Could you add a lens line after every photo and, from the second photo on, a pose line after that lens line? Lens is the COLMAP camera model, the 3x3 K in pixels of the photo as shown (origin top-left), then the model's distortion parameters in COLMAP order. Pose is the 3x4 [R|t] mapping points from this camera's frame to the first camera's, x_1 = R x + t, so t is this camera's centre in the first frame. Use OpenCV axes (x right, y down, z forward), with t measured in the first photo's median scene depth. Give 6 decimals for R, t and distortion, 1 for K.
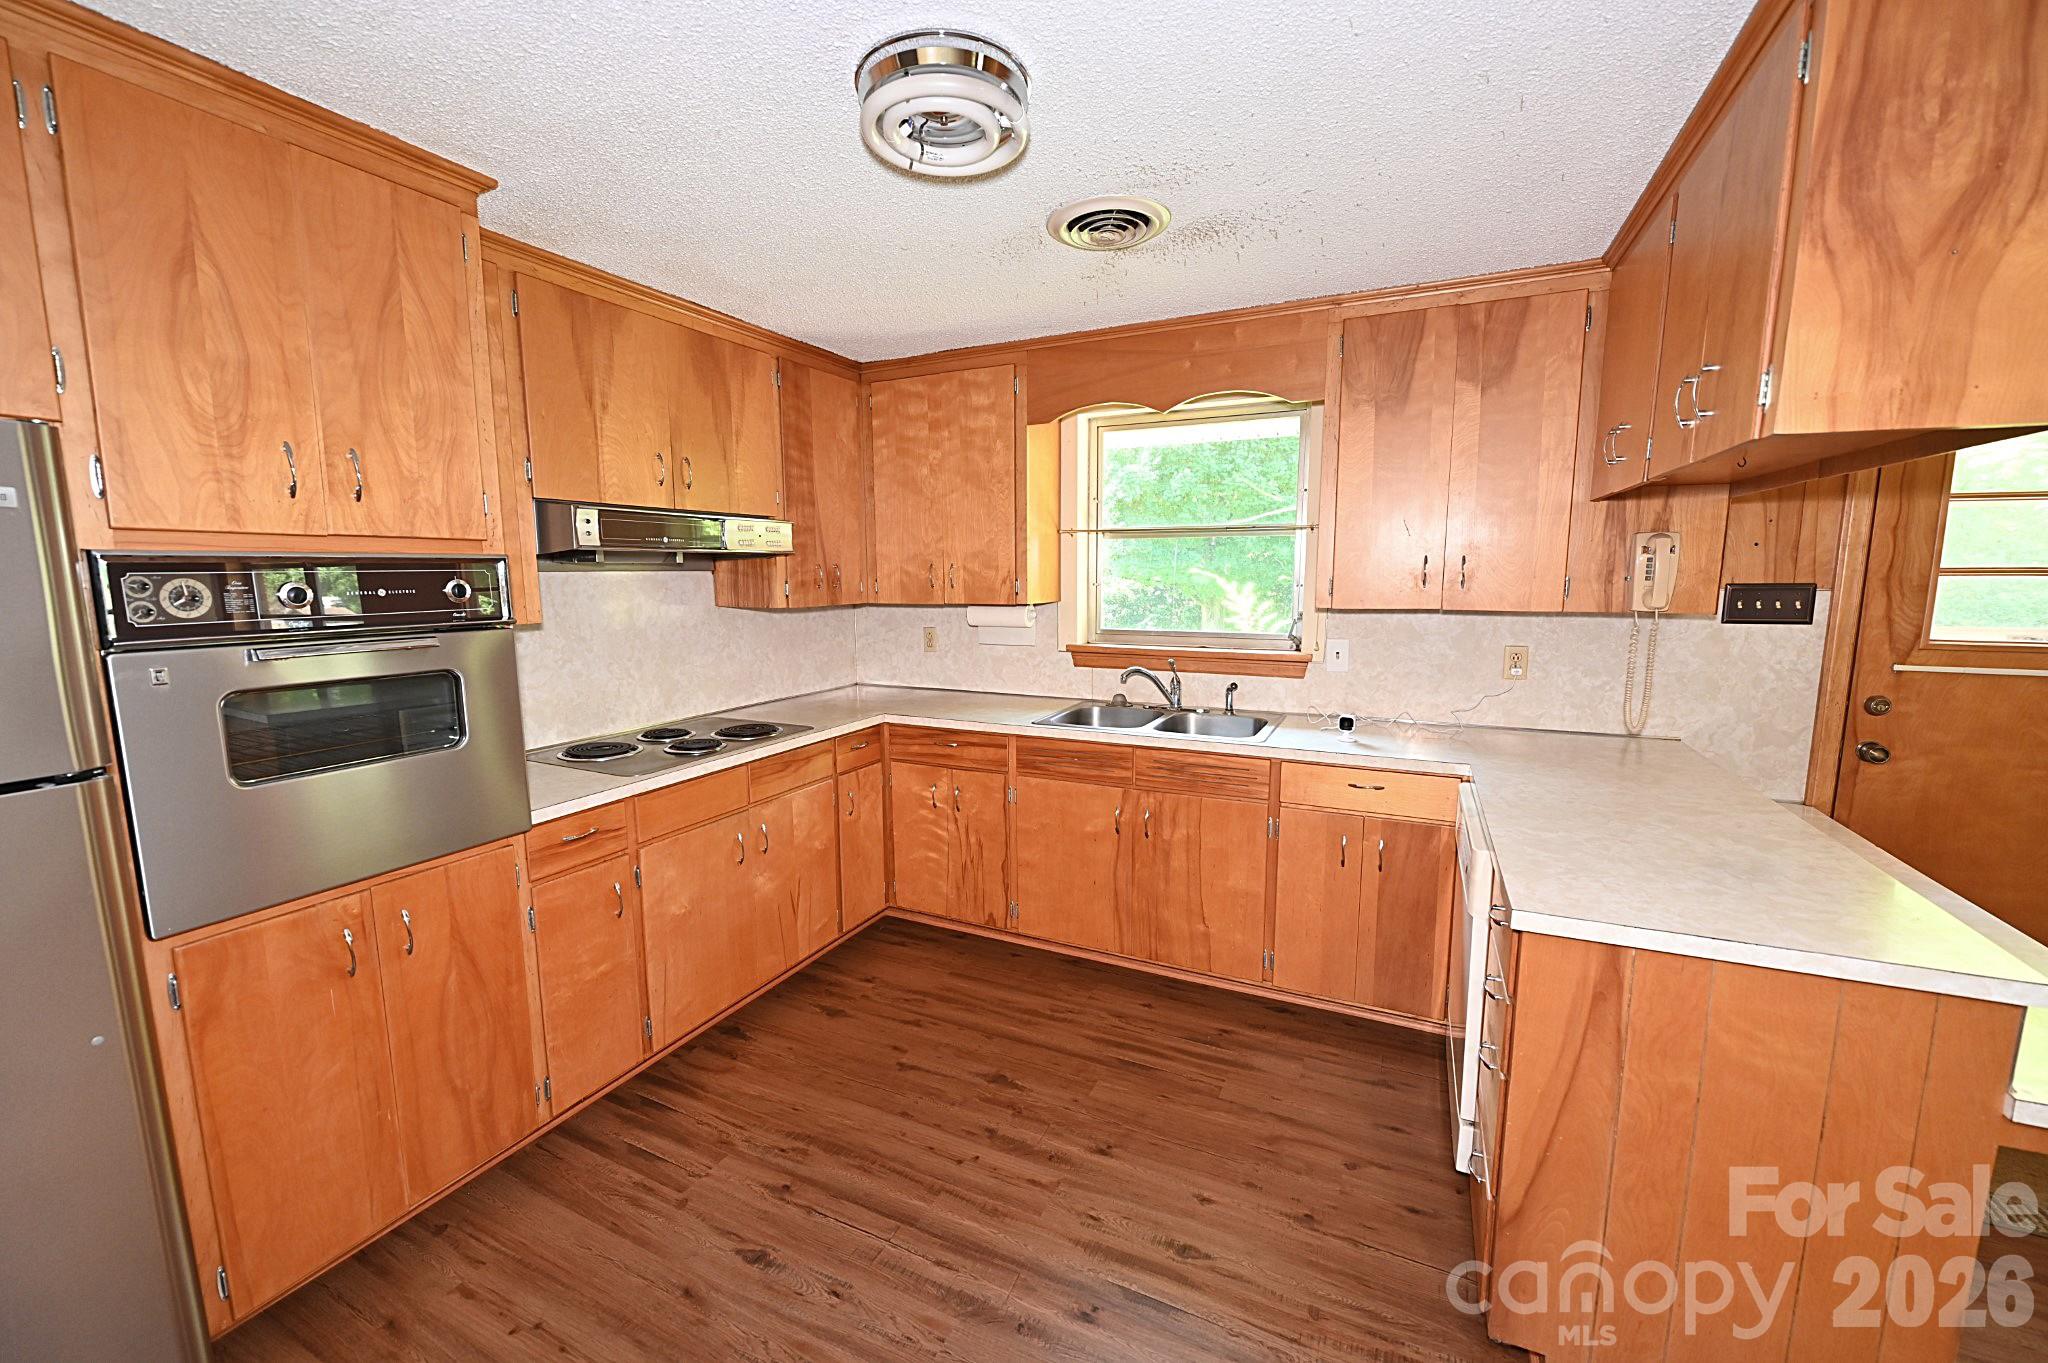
lens RADIAL K [[810.2, 0, 1021.9], [0, 810.2, 688.1], [0, 0, 1]] dist [-0.009669, 0.000015]
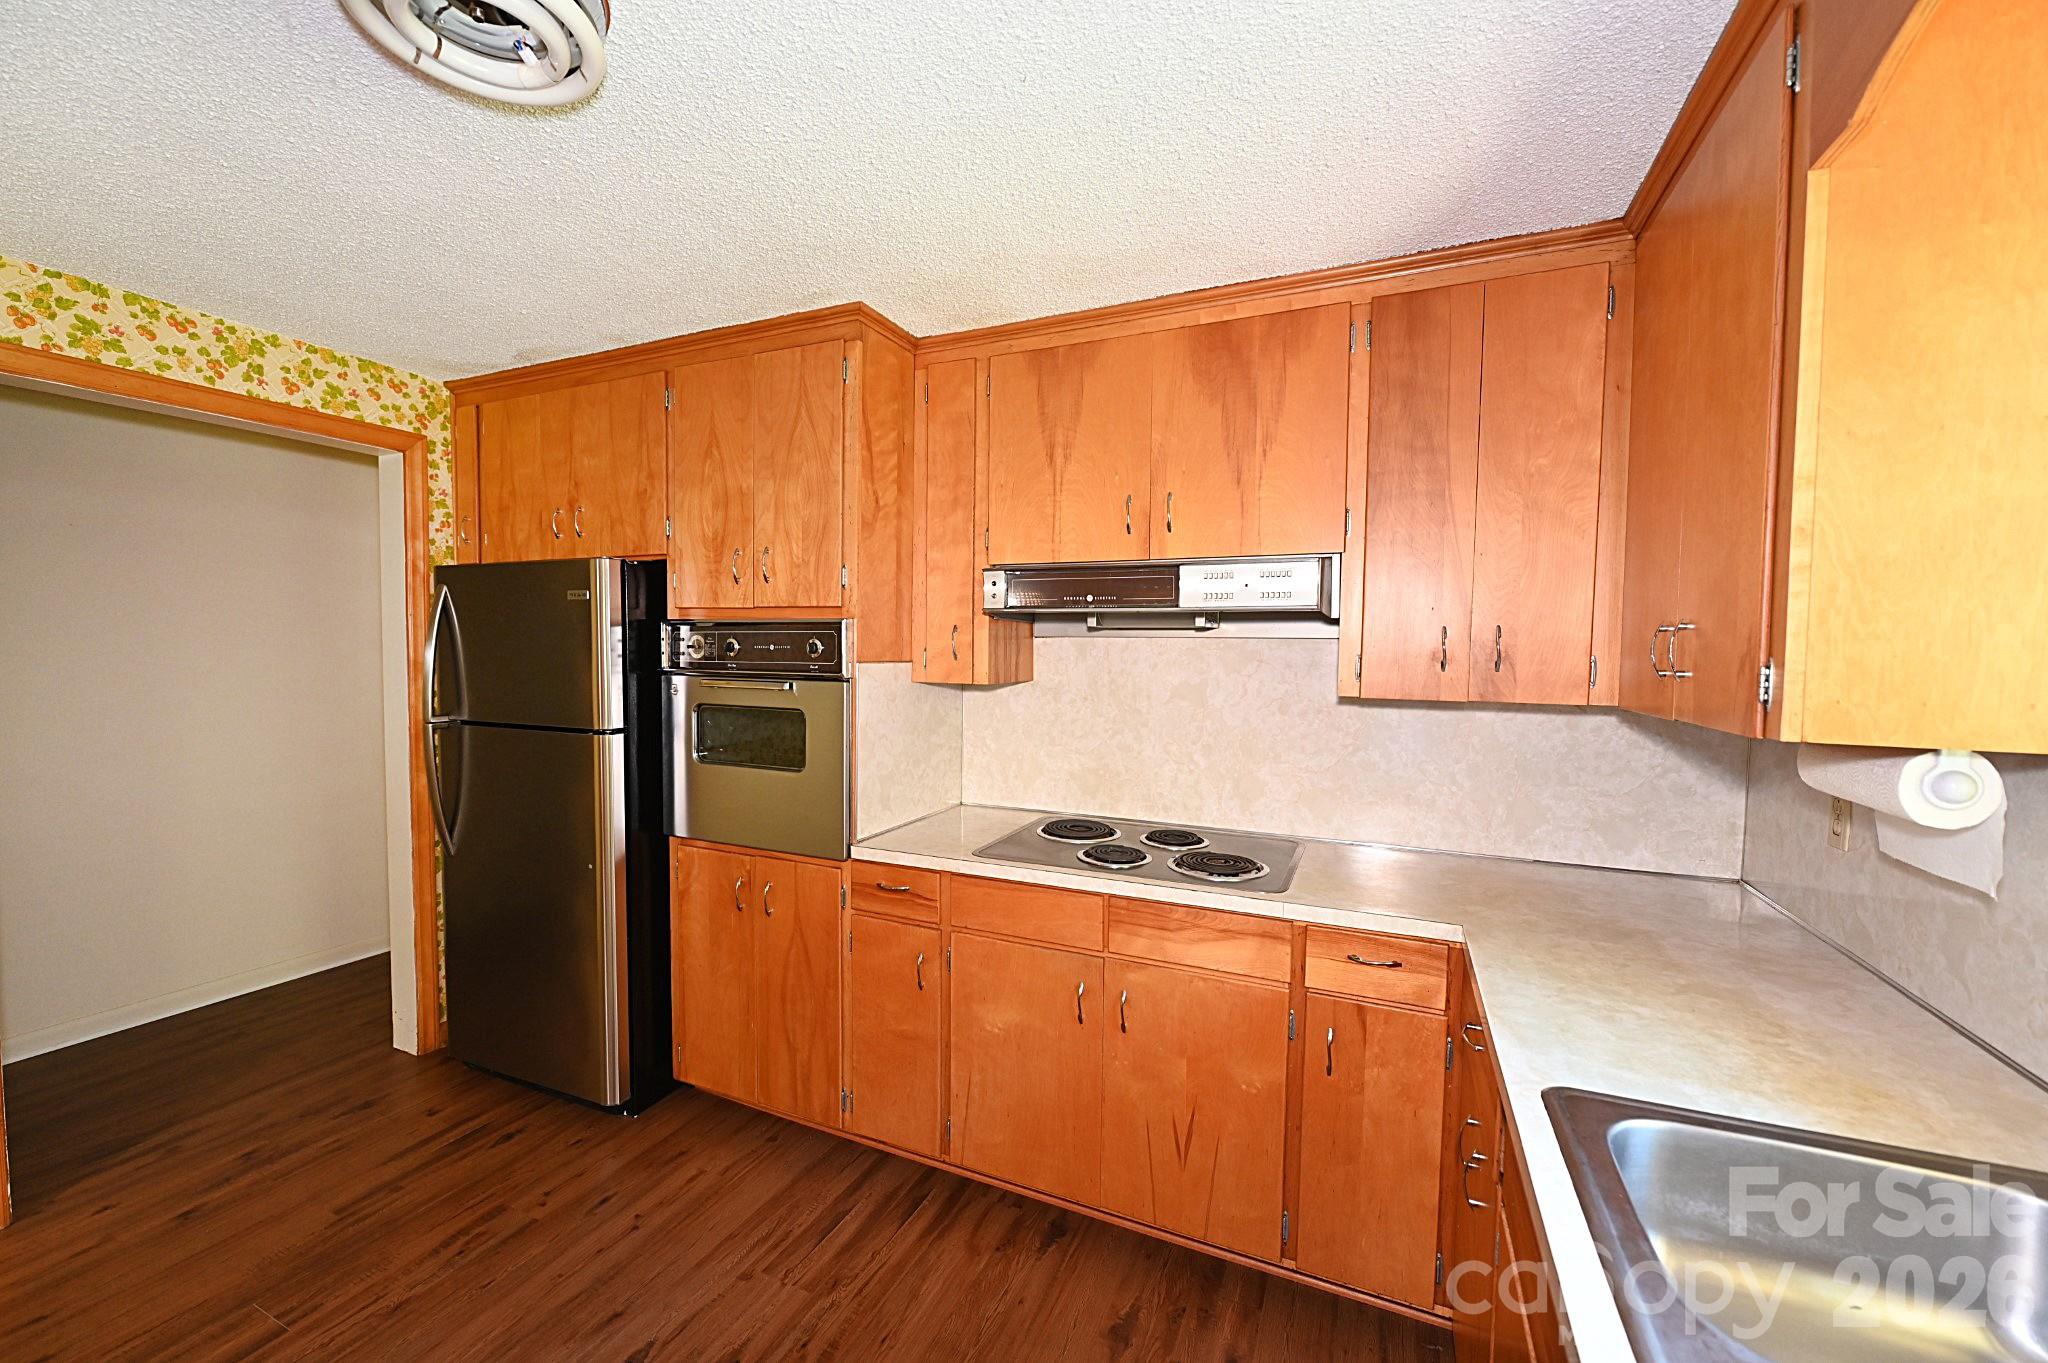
lens RADIAL K [[810.2, 0, 1021.9], [0, 810.2, 688.1], [0, 0, 1]] dist [-0.009669, 0.000015]
pose [[0.023804, 0.051059, -0.998412, 0.414112], [-0.154671, 0.986858, 0.046780, -0.124004], [0.987679, 0.153312, 0.031388, 0.952318]]
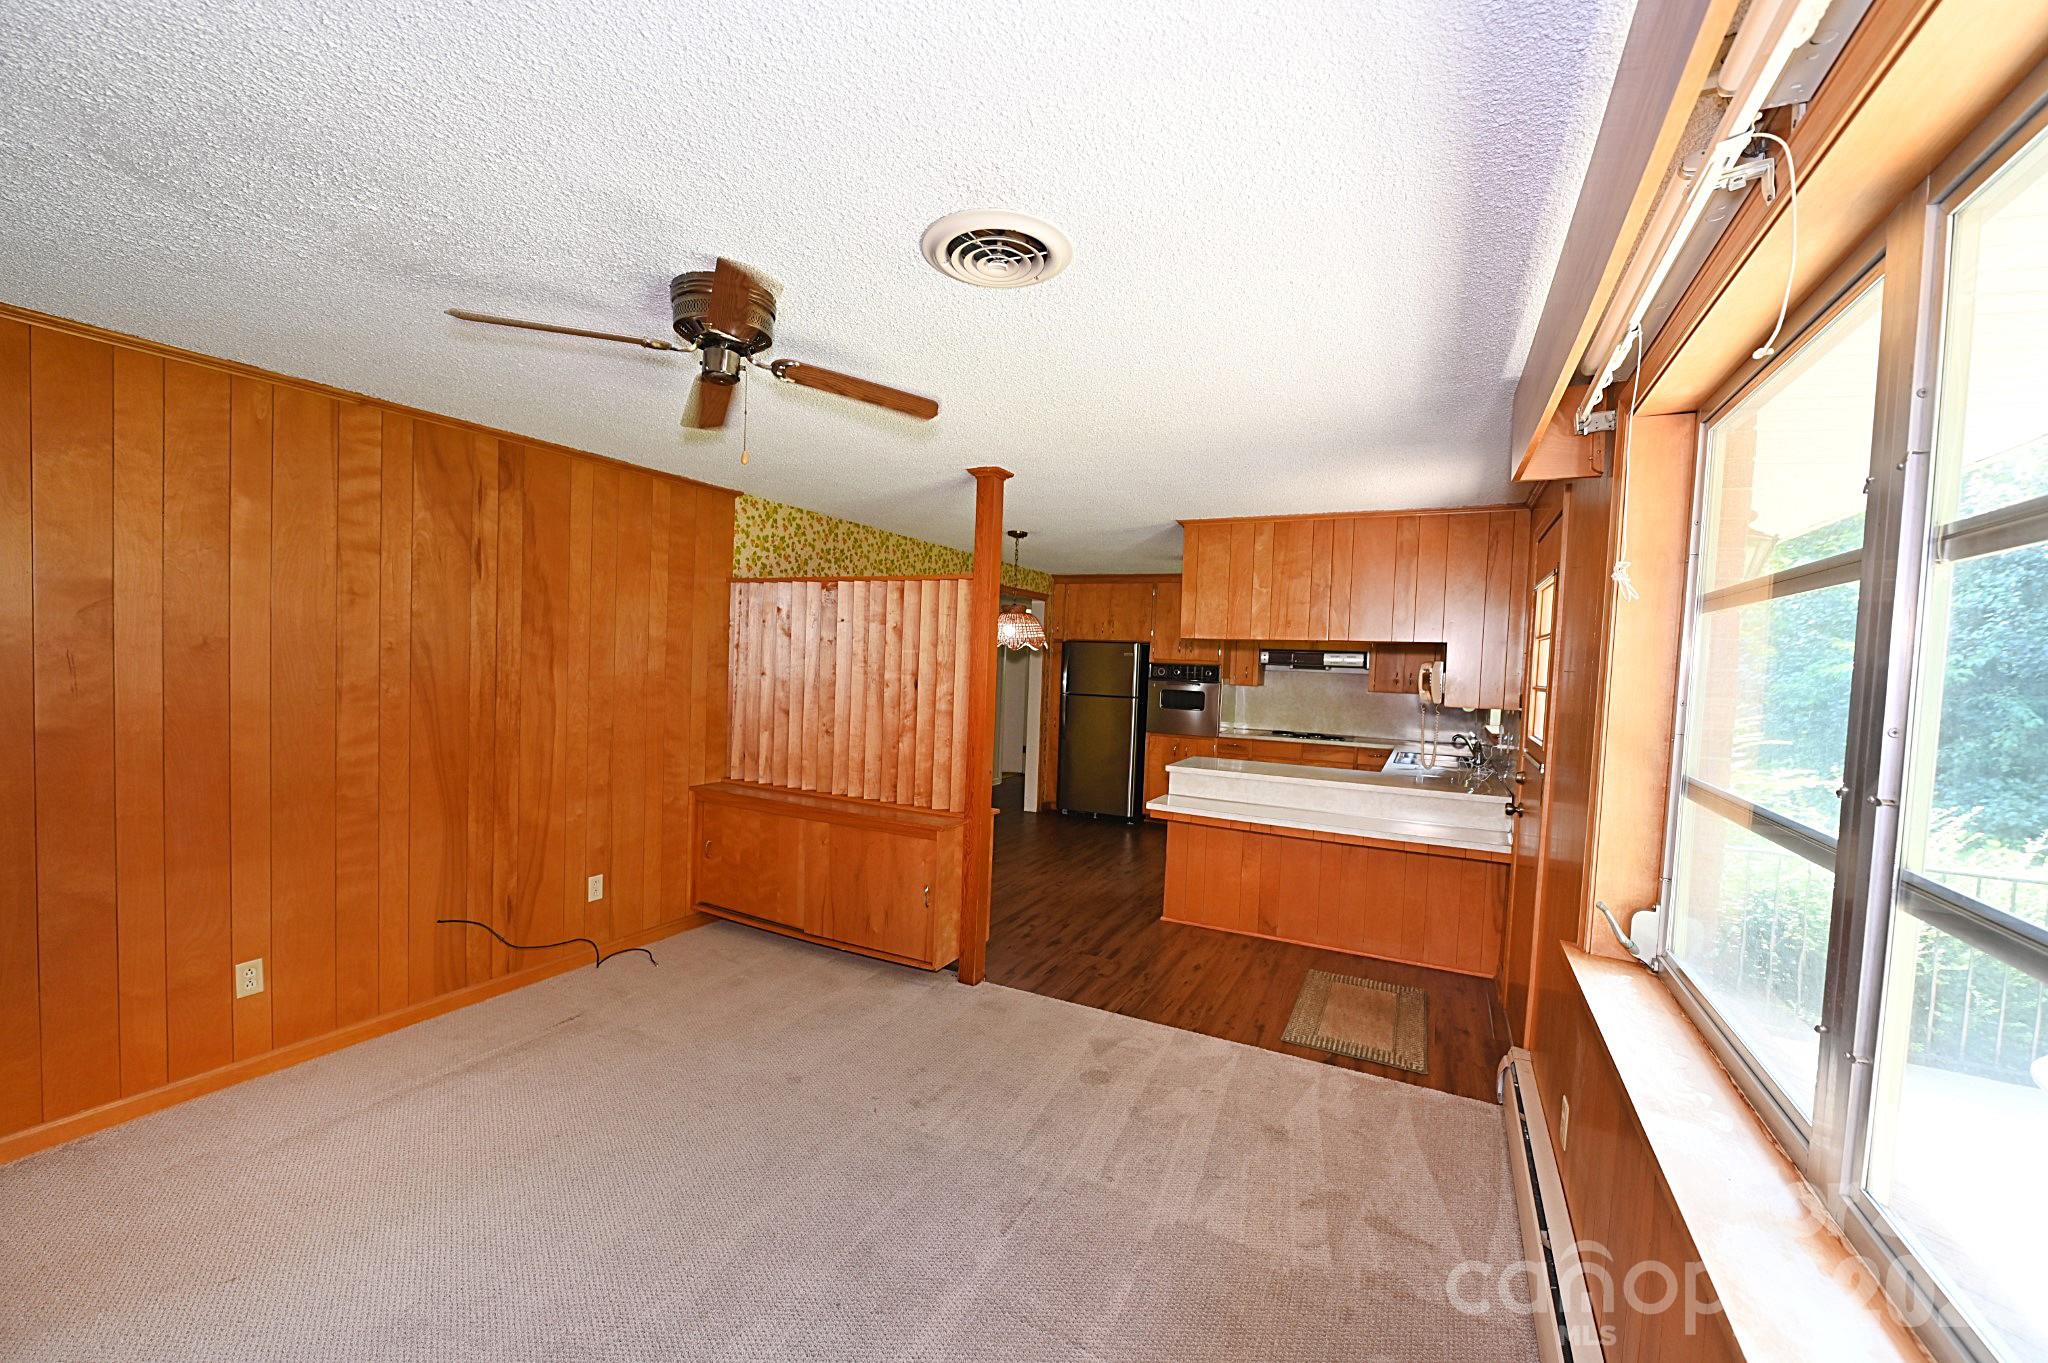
lens RADIAL K [[810.2, 0, 1021.9], [0, 810.2, 688.1], [0, 0, 1]] dist [-0.009669, 0.000015]
pose [[-0.029900, 0.015733, -0.999429, 2.459270], [-0.154365, 0.987808, 0.020168, 0.013544], [0.987561, 0.154879, -0.027107, 0.170976]]
